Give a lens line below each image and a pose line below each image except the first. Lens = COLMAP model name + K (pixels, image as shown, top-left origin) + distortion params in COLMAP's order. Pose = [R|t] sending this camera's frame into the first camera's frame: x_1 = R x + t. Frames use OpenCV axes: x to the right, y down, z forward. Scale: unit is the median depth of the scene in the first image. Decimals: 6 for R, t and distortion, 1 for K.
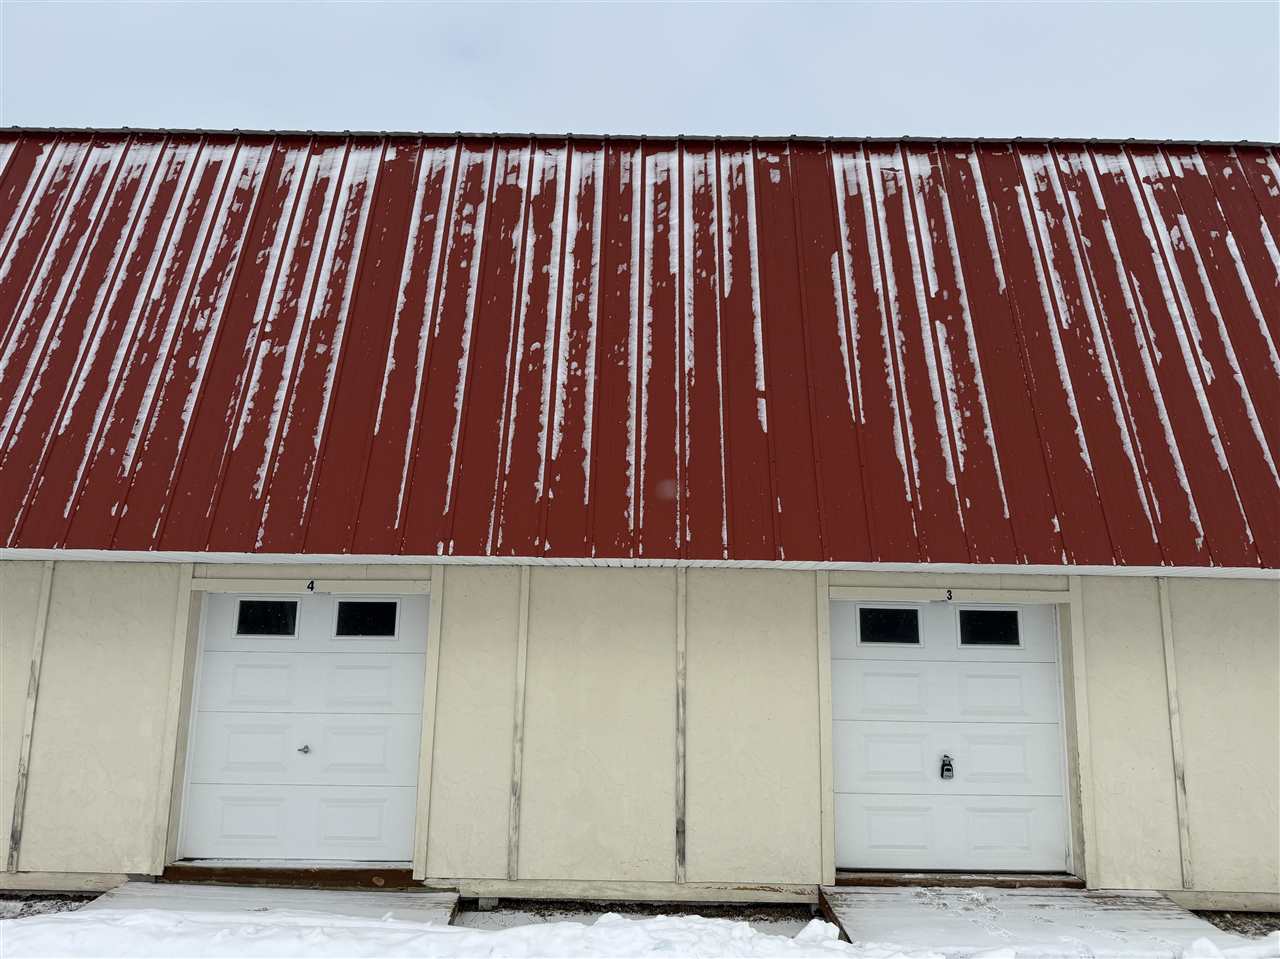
lens RADIAL K [[917.8, 0, 641.1], [0, 917.8, 471.9], [0, 0, 1]] dist [0.044940, -0.051916]
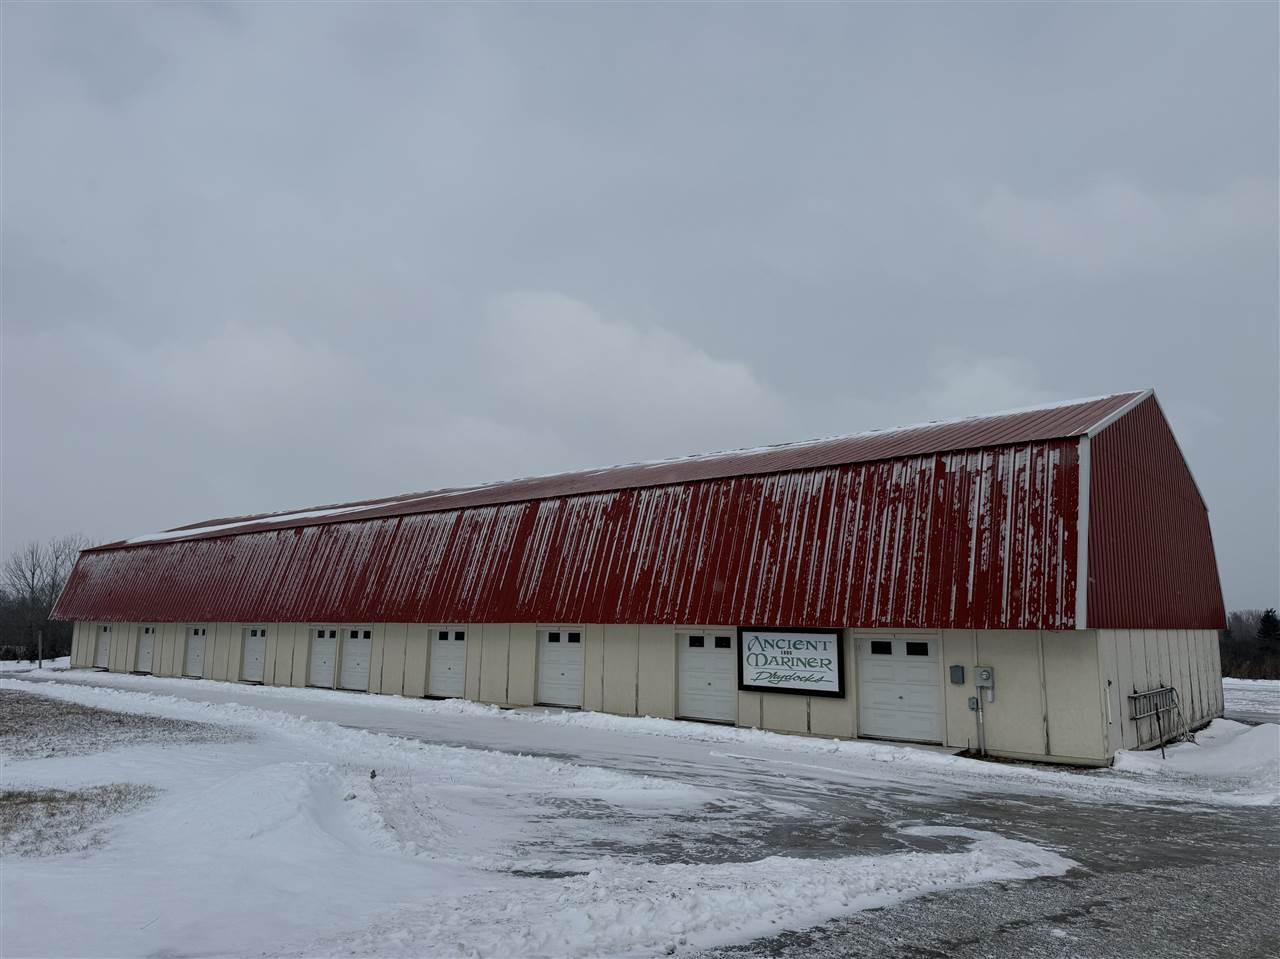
lens RADIAL K [[894.1, 0, 635.5], [0, 894.1, 476.7], [0, 0, 1]] dist [0.109363, -0.177525]
pose [[0.770456, -0.112418, -0.627503, 2.875805], [0.108034, 0.993116, -0.045273, -0.270971], [0.628273, -0.032911, 0.777297, -1.543918]]
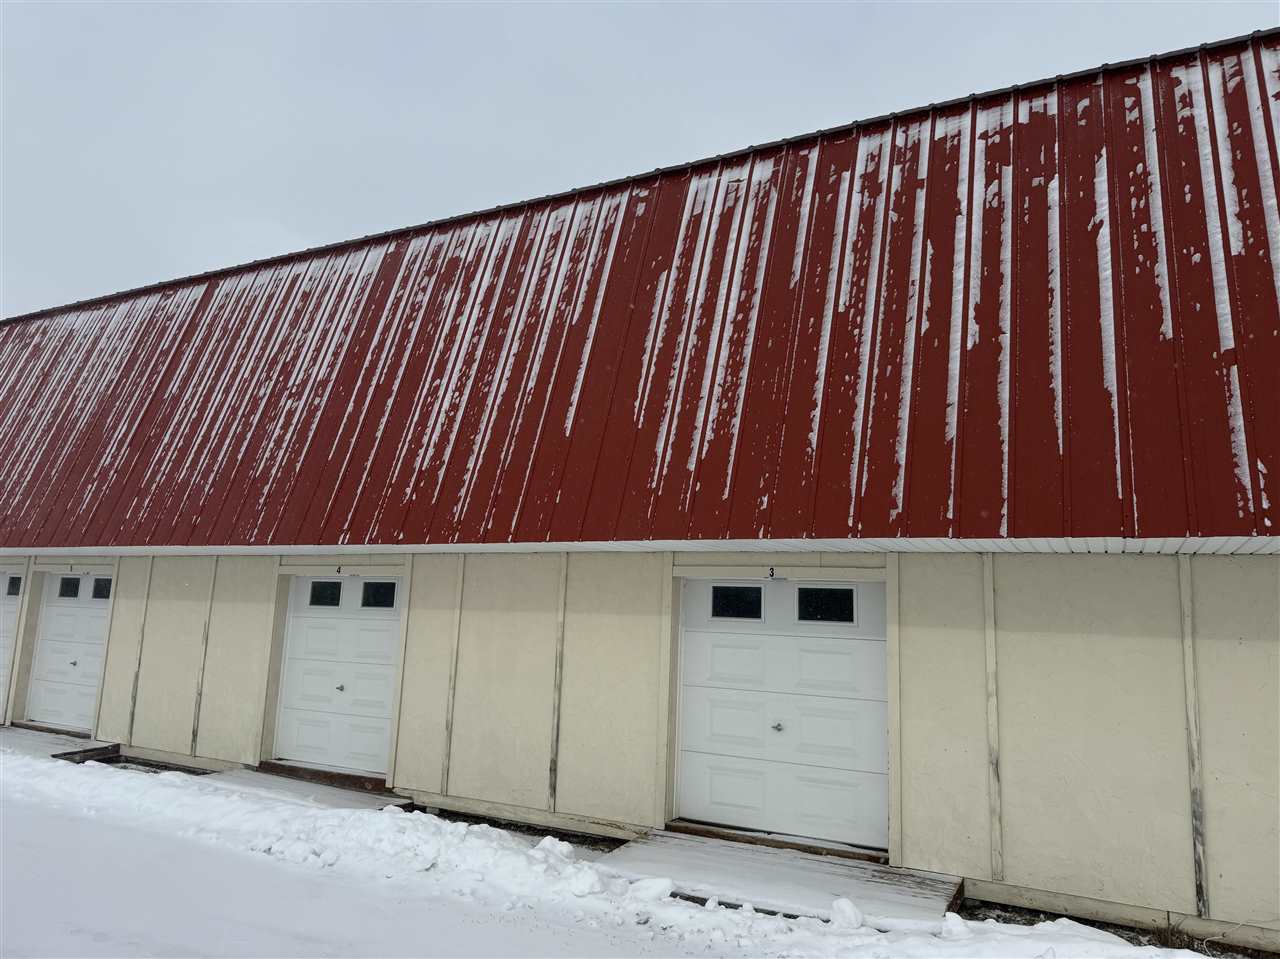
lens RADIAL K [[894.1, 0, 635.5], [0, 894.1, 476.7], [0, 0, 1]] dist [0.109363, -0.177525]
pose [[0.880160, -0.057228, -0.471215, 0.700054], [0.055548, 0.998303, -0.017485, 0.031955], [0.471416, -0.010785, 0.881845, 0.010774]]
